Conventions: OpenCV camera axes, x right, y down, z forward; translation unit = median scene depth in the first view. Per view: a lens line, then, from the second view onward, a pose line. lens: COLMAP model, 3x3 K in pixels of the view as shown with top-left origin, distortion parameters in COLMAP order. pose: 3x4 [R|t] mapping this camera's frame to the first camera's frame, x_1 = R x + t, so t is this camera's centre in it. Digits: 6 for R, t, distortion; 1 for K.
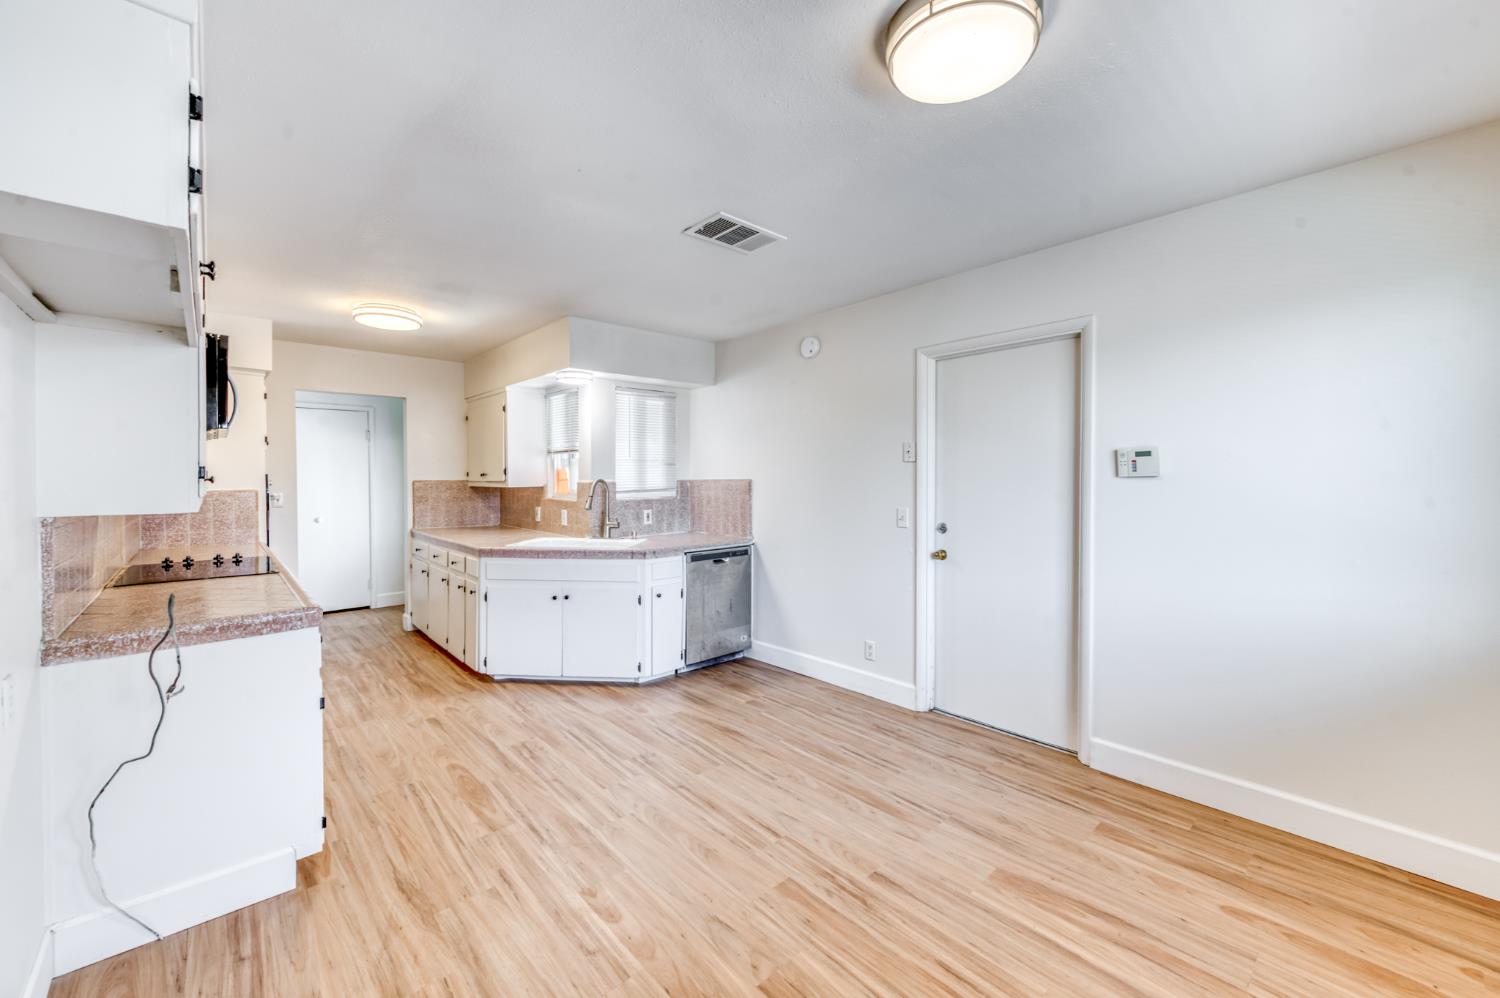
lens RADIAL K [[593.9, 0, 750.3], [0, 593.9, 488.2], [0, 0, 1]] dist [0.002649, 0.000138]
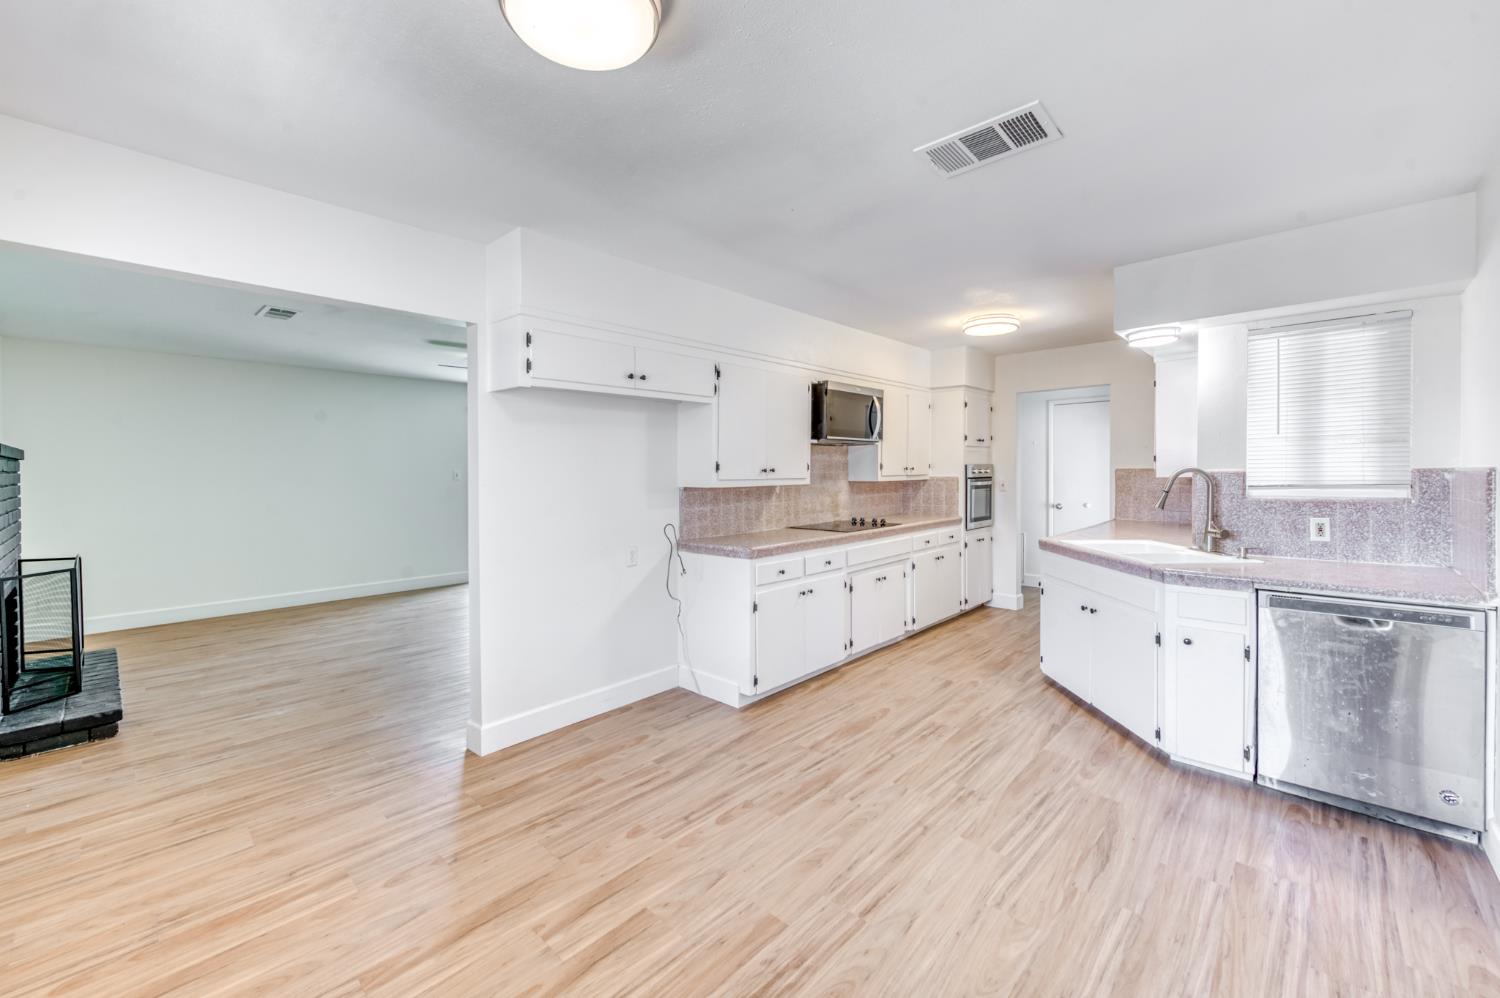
lens RADIAL K [[600.6, 0, 742.6], [0, 600.6, 469.1], [0, 0, 1]] dist [0.001819, -0.000185]
pose [[0.071899, 0.001678, -0.997410, 0.550958], [-0.009378, 0.999956, 0.001007, -0.011884], [0.997368, 0.009281, 0.071912, 0.502603]]
